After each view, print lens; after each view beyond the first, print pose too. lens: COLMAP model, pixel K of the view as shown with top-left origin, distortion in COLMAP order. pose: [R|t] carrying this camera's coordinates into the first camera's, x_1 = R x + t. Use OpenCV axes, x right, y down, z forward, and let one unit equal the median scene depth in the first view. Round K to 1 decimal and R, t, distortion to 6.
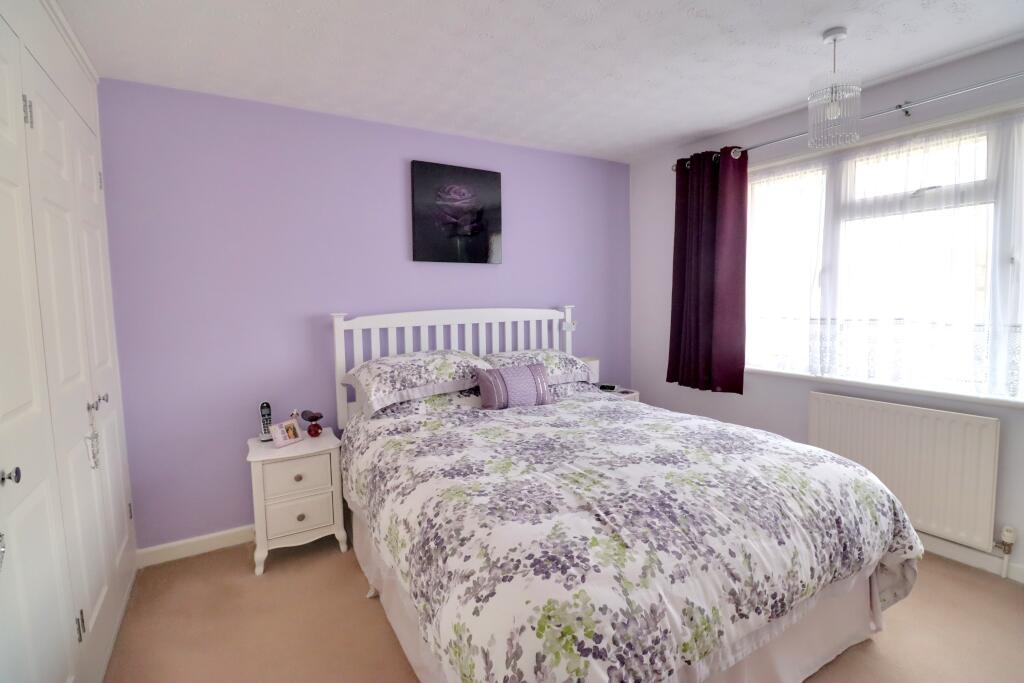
lens RADIAL K [[479.6, 0, 523.0], [0, 479.6, 331.1], [0, 0, 1]] dist [-0.004825, -0.000741]
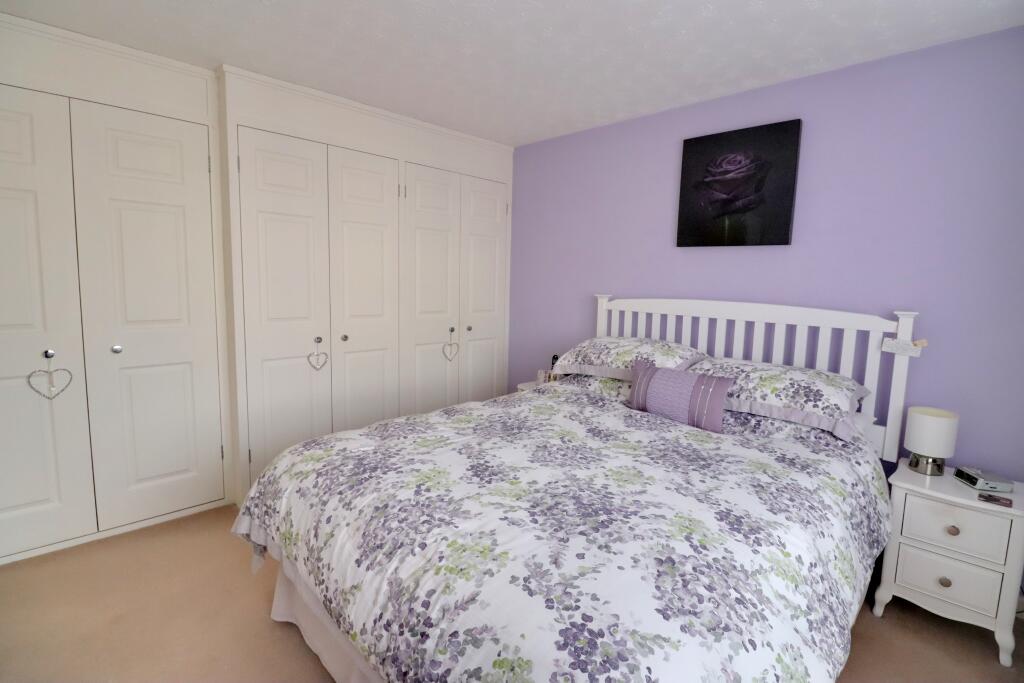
lens RADIAL K [[479.6, 0, 523.0], [0, 479.6, 331.1], [0, 0, 1]] dist [-0.004825, -0.000741]
pose [[0.225363, 0.130846, -0.965449, 0.962809], [-0.108834, 0.988119, 0.108513, -0.073426], [0.968177, 0.080619, 0.236926, 0.721064]]
